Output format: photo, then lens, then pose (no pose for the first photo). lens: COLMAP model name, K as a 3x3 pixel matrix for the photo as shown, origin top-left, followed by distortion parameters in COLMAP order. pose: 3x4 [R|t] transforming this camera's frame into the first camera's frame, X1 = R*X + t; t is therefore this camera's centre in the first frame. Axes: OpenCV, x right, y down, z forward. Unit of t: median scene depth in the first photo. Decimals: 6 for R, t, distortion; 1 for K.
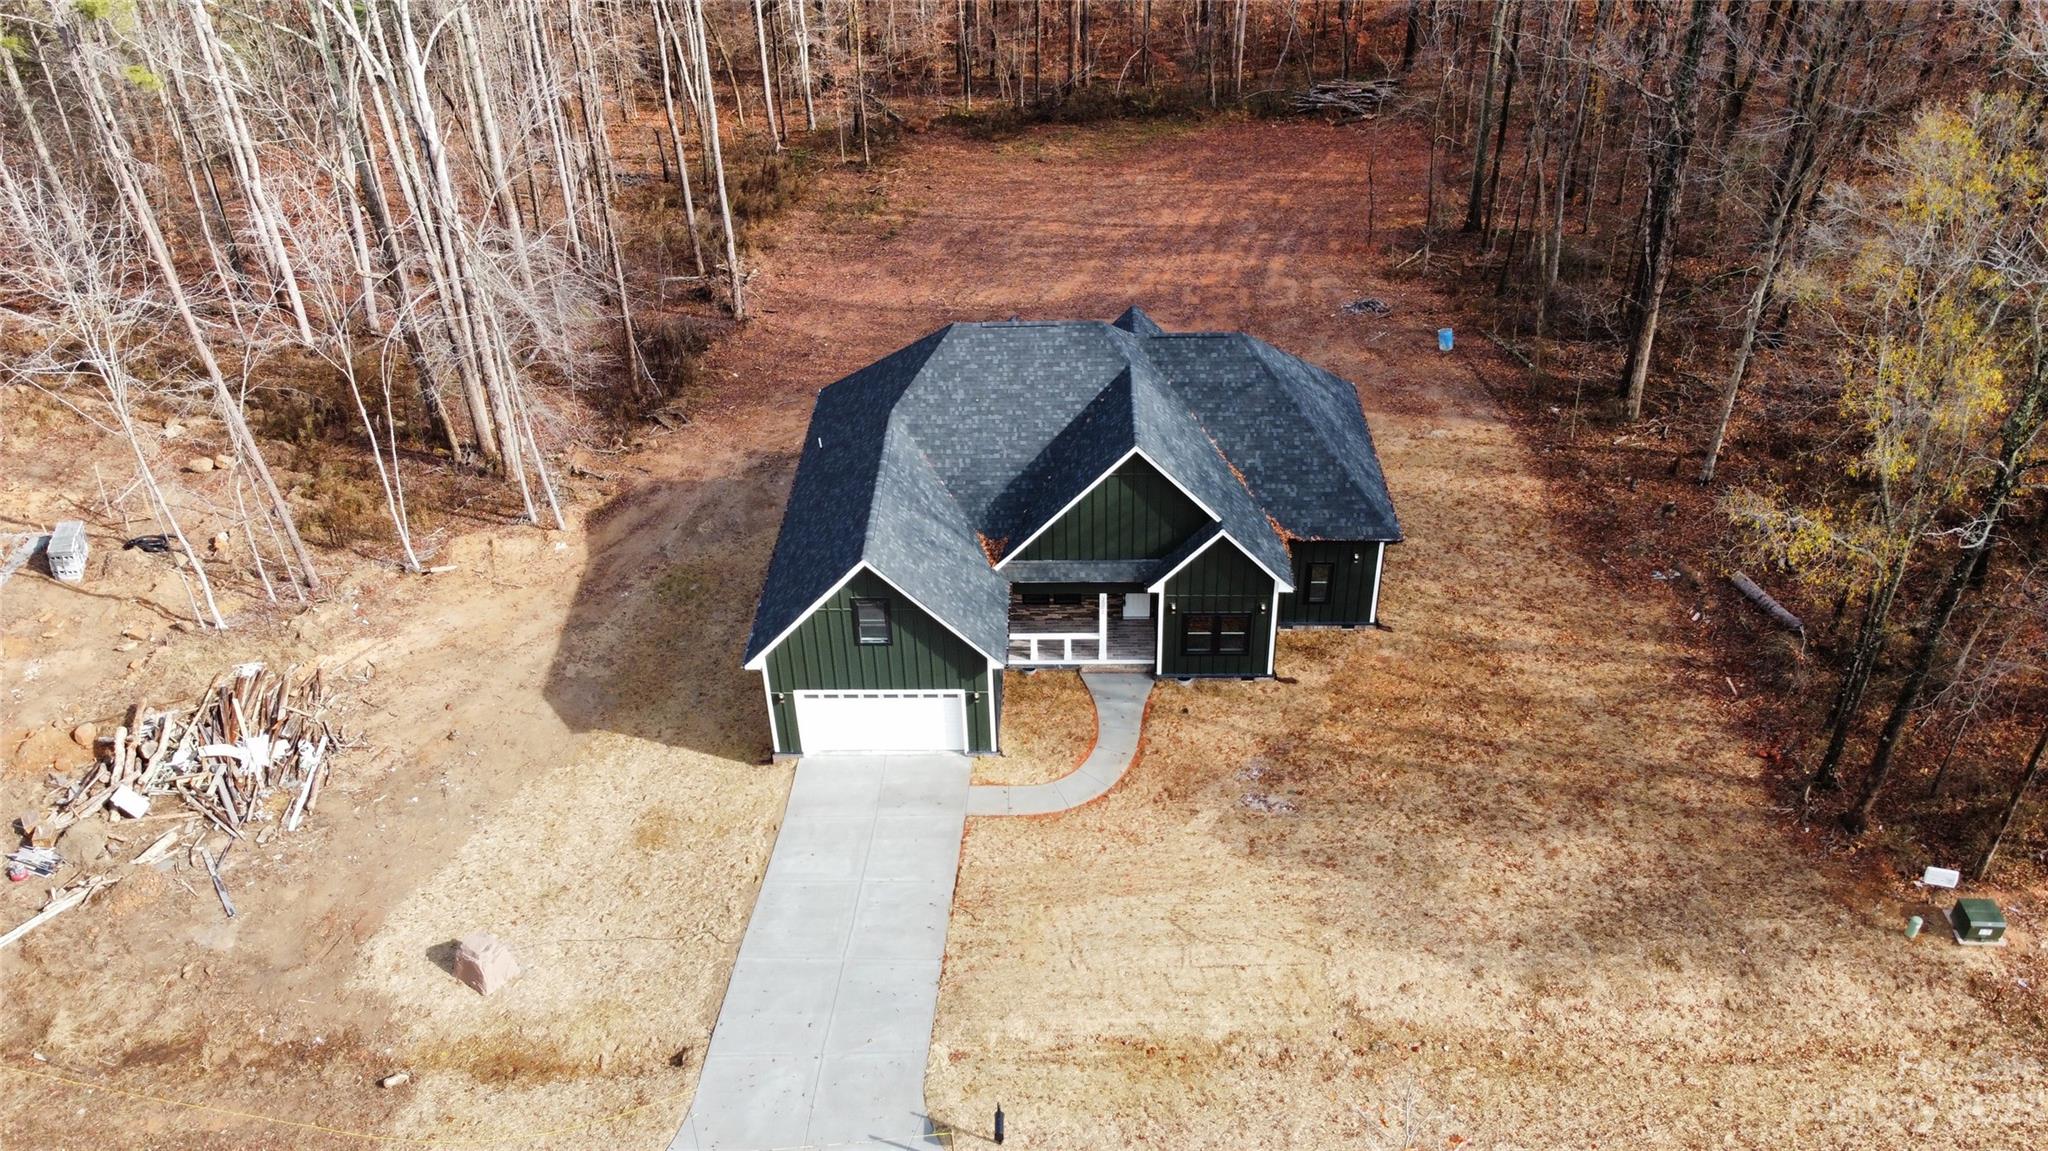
lens RADIAL K [[1548.4, 0, 1024.5], [0, 1548.4, 574.4], [0, 0, 1]] dist [0.004865, -0.015543]
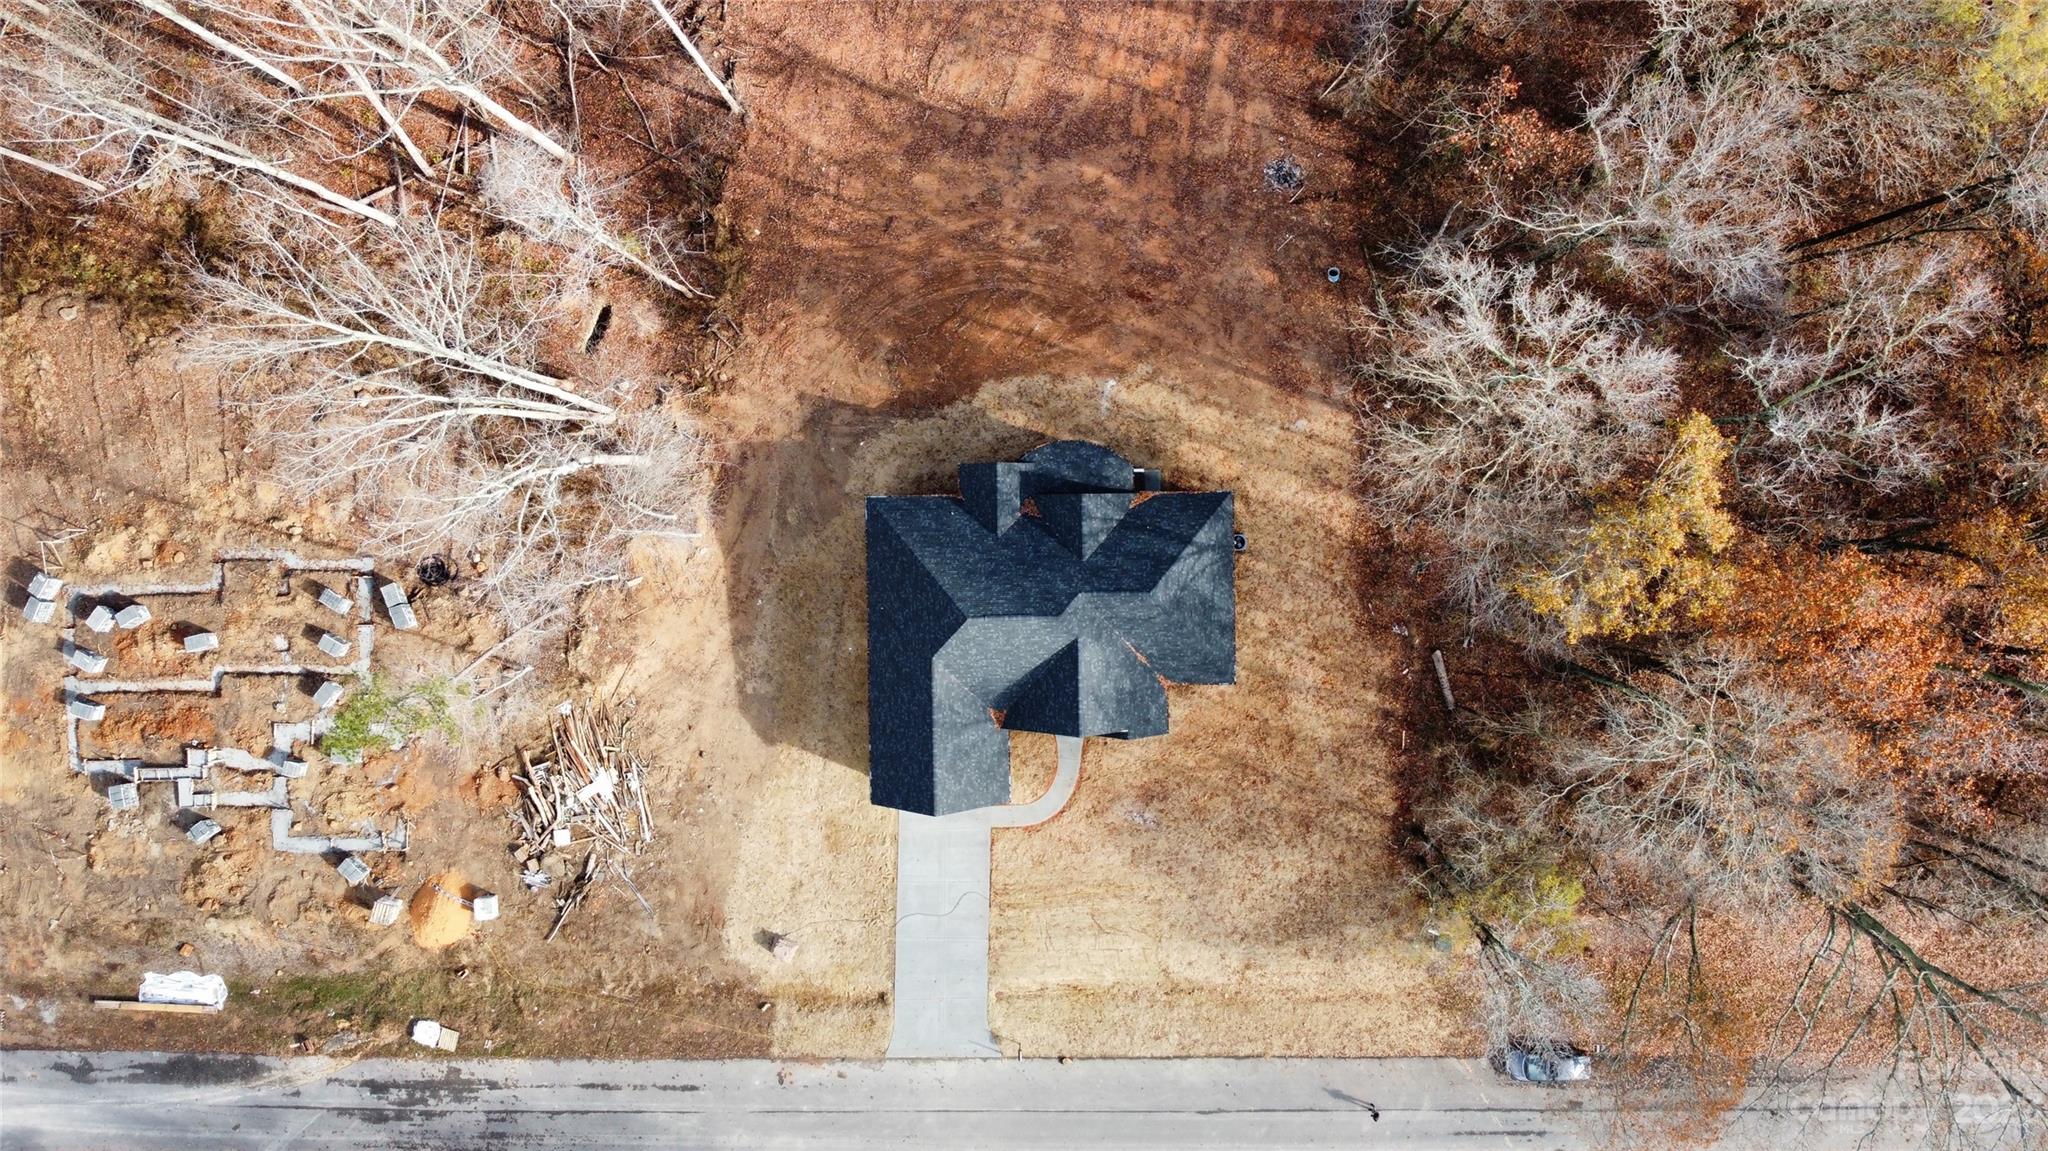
lens RADIAL K [[1548.4, 0, 1025.8], [0, 1548.4, 570.7], [0, 0, 1]] dist [0.004865, -0.015543]
pose [[0.999178, -0.039828, 0.007534, 0.004456], [0.016011, 0.558556, 0.829312, -1.670046], [-0.037238, -0.828510, 0.558735, 0.168184]]
